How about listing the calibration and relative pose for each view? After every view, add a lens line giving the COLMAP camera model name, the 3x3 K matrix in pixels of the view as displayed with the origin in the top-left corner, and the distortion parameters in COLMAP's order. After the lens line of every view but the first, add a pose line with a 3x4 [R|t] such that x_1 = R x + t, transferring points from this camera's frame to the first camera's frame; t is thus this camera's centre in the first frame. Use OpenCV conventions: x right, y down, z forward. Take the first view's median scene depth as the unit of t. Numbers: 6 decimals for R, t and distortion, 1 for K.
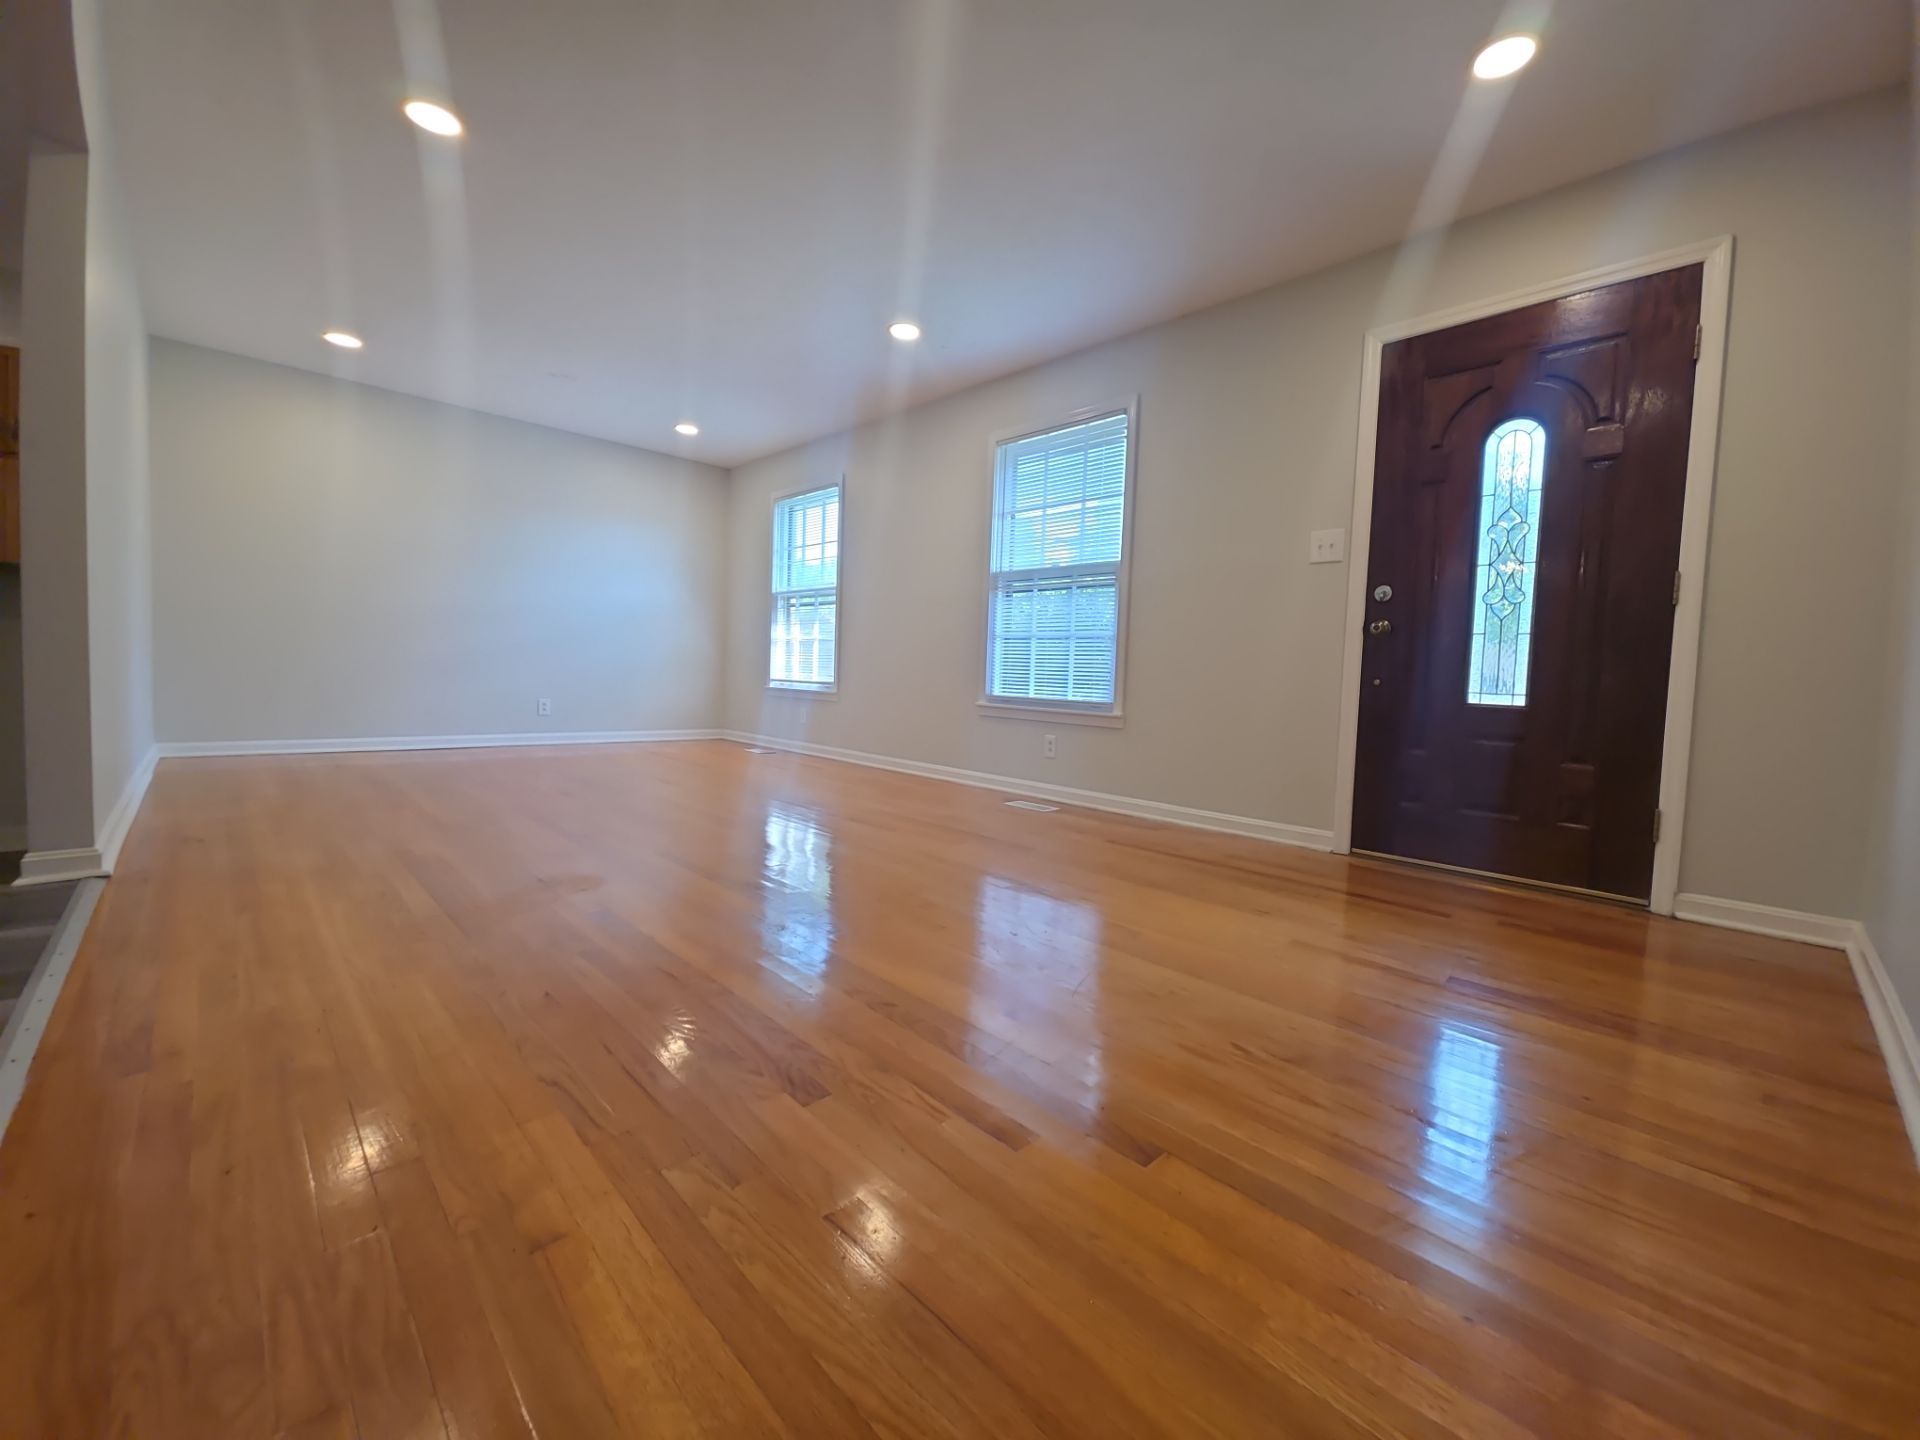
lens RADIAL K [[764.1, 0, 962.8], [0, 764.1, 710.1], [0, 0, 1]] dist [0.006770, -0.003407]
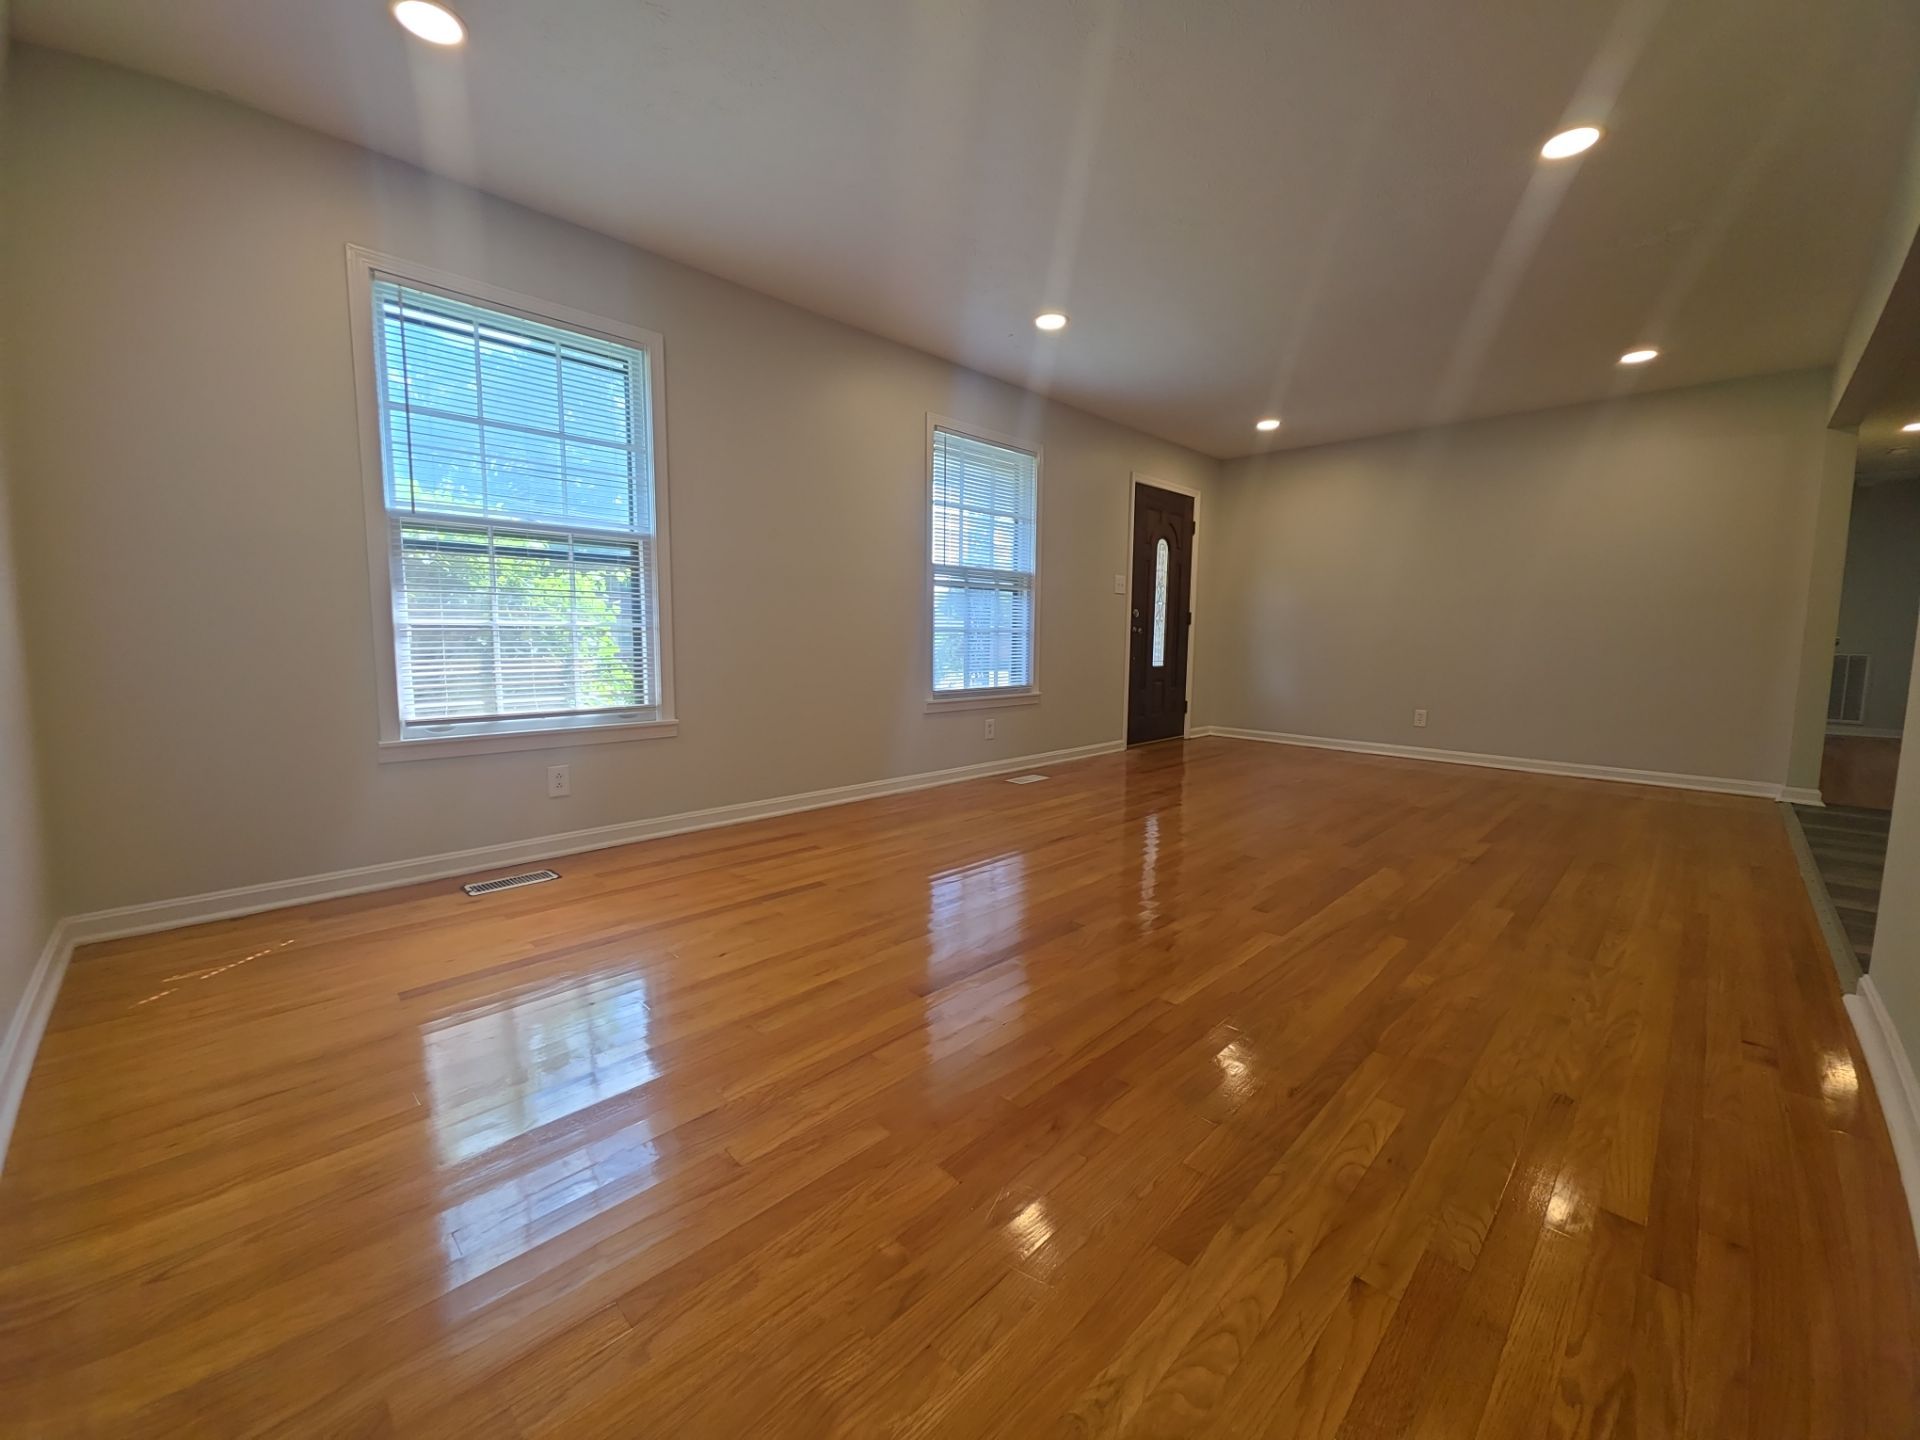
lens RADIAL K [[764.1, 0, 962.8], [0, 764.1, 710.1], [0, 0, 1]] dist [0.006770, -0.003407]
pose [[-0.024618, -0.101973, 0.994483, -1.026773], [0.074936, 0.991797, 0.103552, -0.103754], [-0.996884, 0.077072, -0.016775, 1.091007]]
